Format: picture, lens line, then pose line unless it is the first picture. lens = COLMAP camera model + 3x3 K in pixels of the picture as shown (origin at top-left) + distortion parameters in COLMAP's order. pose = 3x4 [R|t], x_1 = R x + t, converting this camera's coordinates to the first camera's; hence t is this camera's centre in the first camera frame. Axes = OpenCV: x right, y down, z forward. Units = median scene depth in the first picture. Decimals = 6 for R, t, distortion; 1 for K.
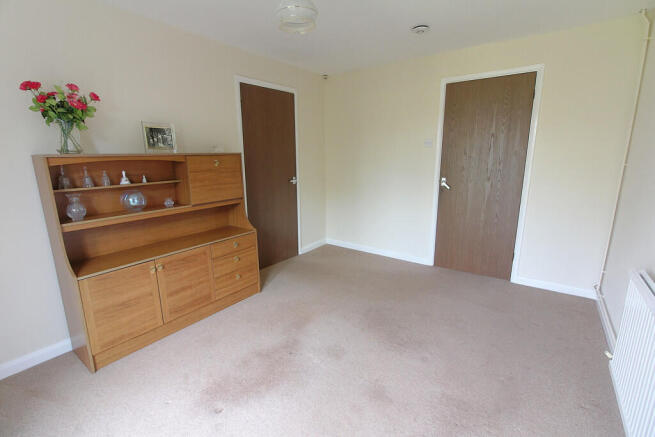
lens RADIAL K [[302.3, 0, 327.5], [0, 302.3, 218.5], [0, 0, 1]] dist [-0.001390, 0.000151]
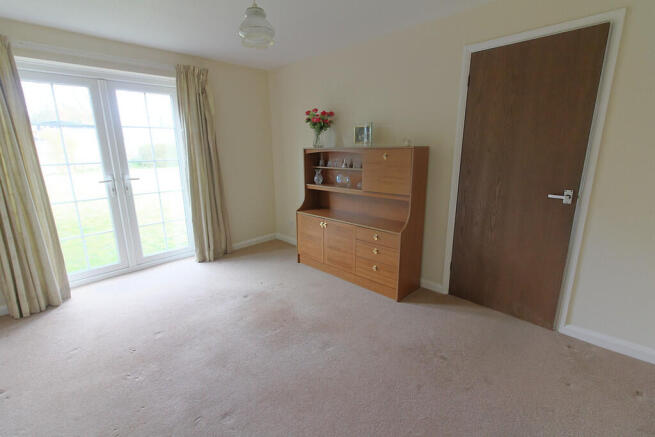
lens RADIAL K [[302.3, 0, 327.5], [0, 302.3, 218.5], [0, 0, 1]] dist [-0.001390, 0.000151]
pose [[-0.157674, 0.239777, -0.957938, 0.734752], [-0.193767, 0.943702, 0.268107, -0.229782], [0.968294, 0.227890, -0.102337, 0.997535]]
